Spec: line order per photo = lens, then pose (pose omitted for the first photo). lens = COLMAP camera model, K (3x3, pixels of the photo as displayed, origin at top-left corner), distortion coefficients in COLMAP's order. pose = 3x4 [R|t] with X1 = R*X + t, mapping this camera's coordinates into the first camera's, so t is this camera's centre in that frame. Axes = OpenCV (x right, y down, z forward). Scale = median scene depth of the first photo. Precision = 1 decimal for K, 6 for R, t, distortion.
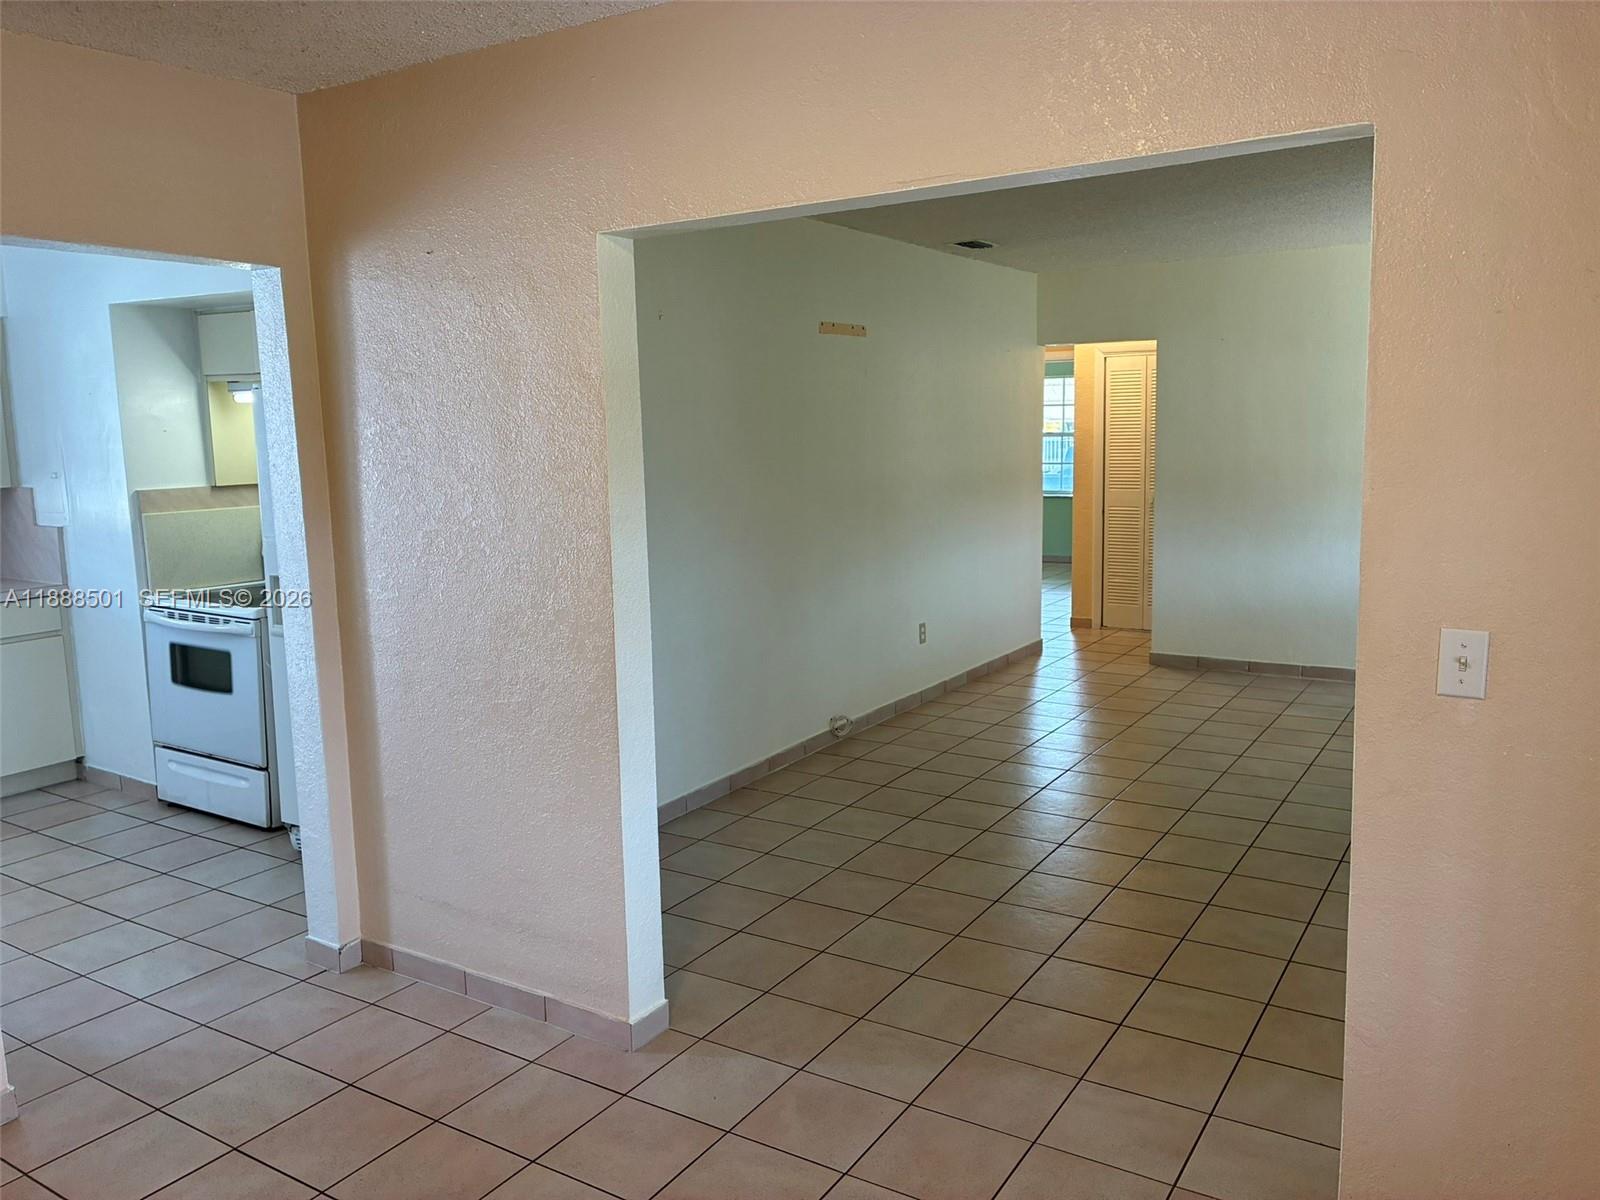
lens RADIAL K [[1212.1, 0, 800.1], [0, 1212.1, 597.4], [0, 0, 1]] dist [0.043946, -0.057816]
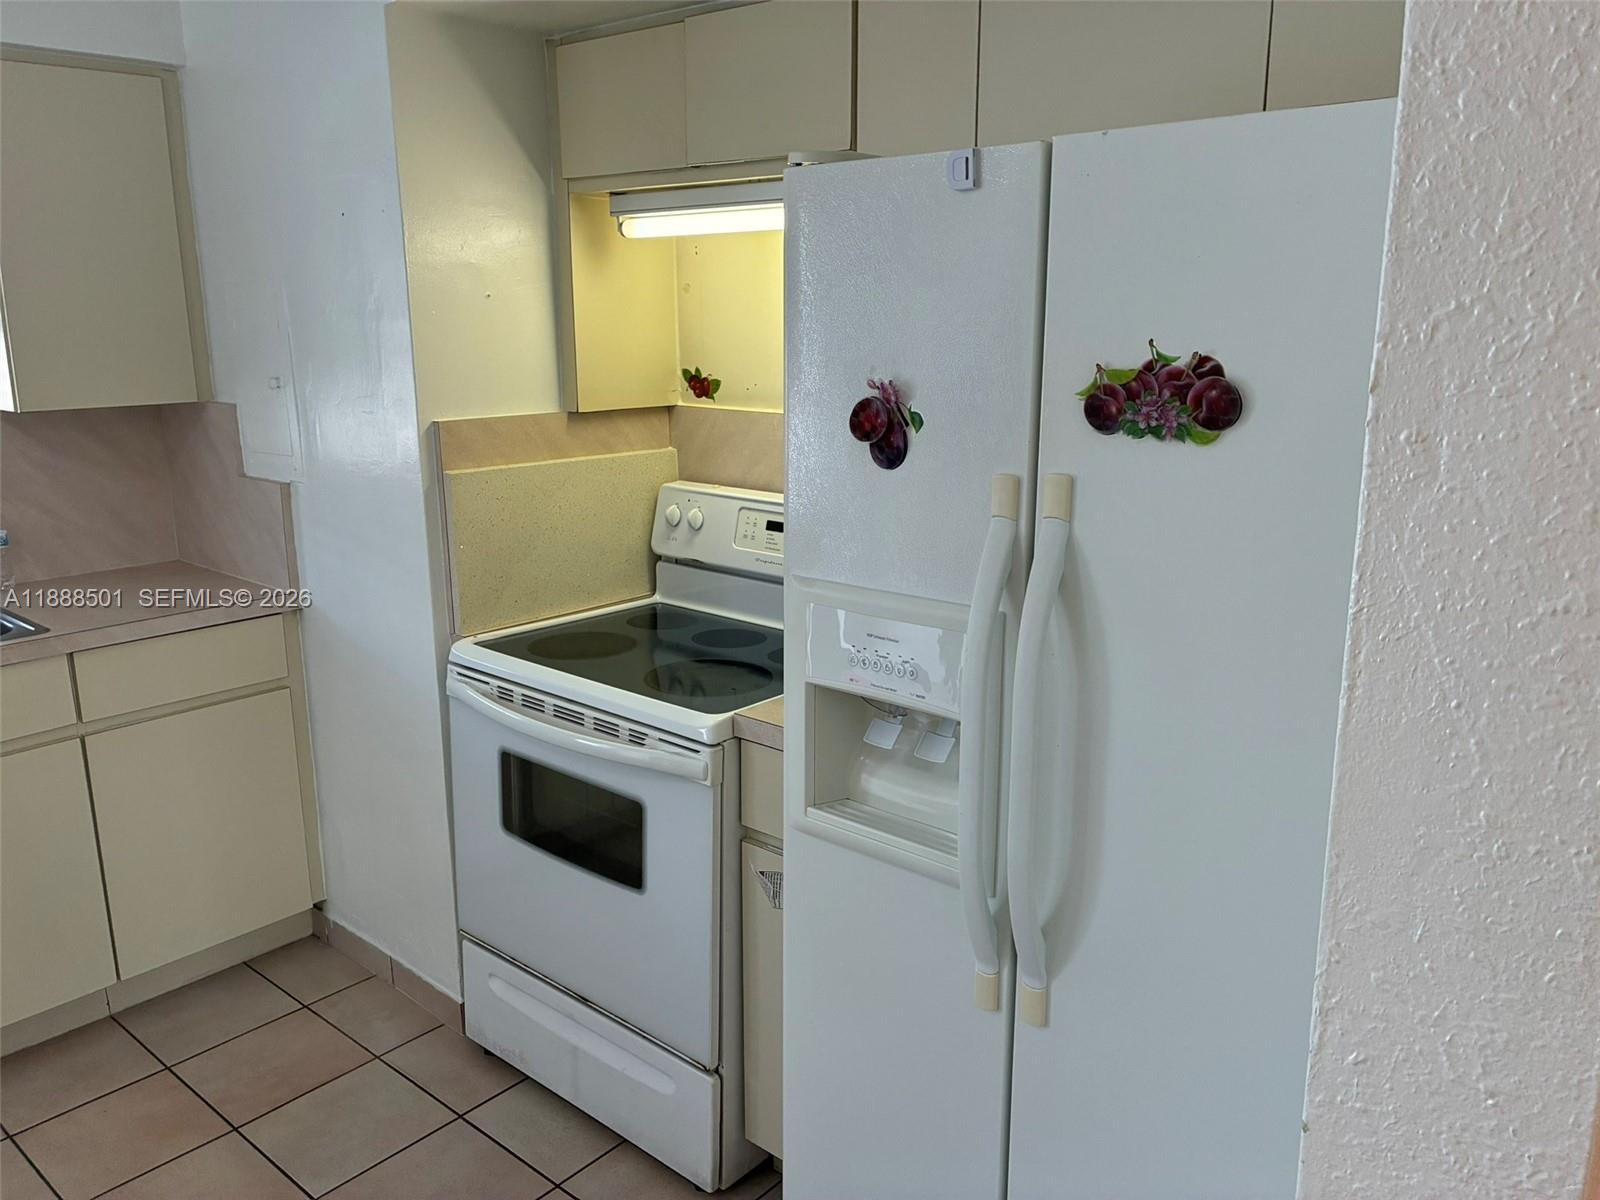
lens RADIAL K [[1212.1, 0, 806.9], [0, 1212.1, 593.8], [0, 0, 1]] dist [0.043946, -0.057816]
pose [[0.989563, 0.045467, -0.136740, -0.328924], [-0.034245, 0.995933, 0.083331, -0.064806], [0.139972, -0.077778, 0.987096, 0.542095]]
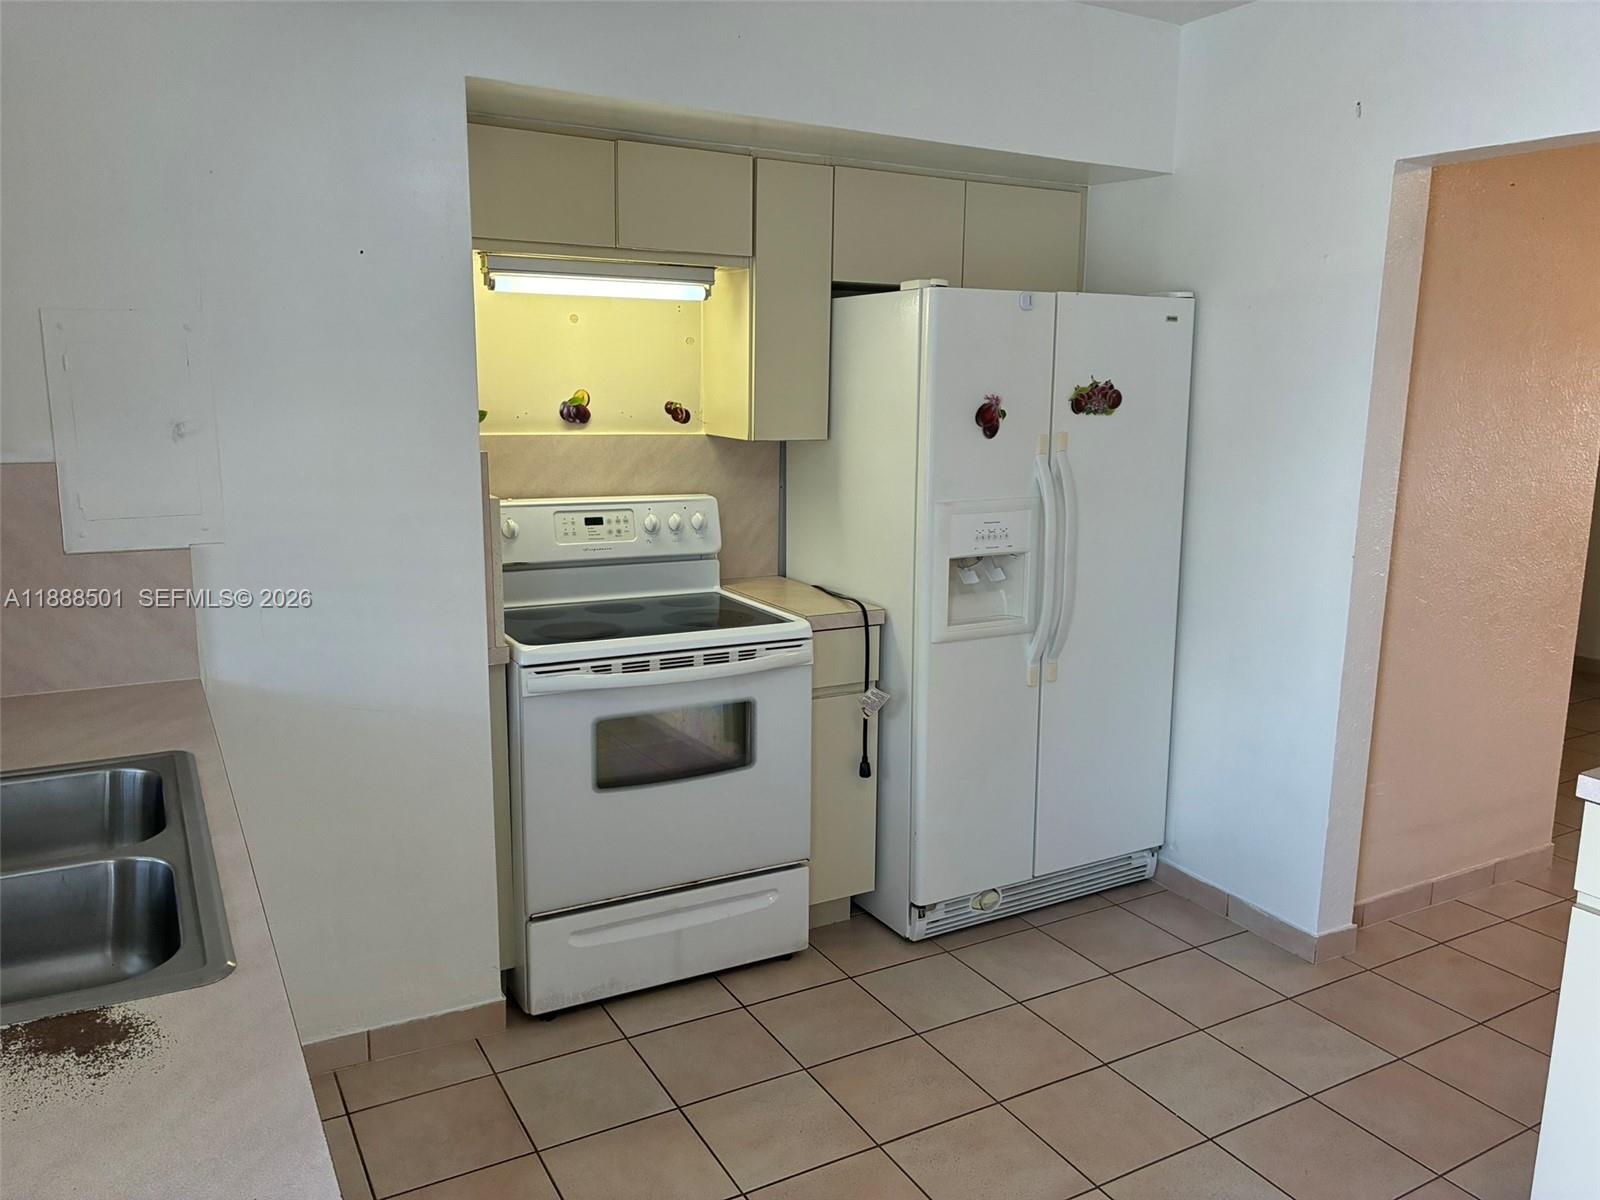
lens RADIAL K [[1212.1, 0, 815.5], [0, 1212.1, 597.7], [0, 0, 1]] dist [0.043946, -0.057816]
pose [[0.473484, -0.139995, 0.869606, -0.921338], [0.106122, 0.989163, 0.101461, -0.063099], [-0.874386, 0.044244, 0.483210, 0.623310]]
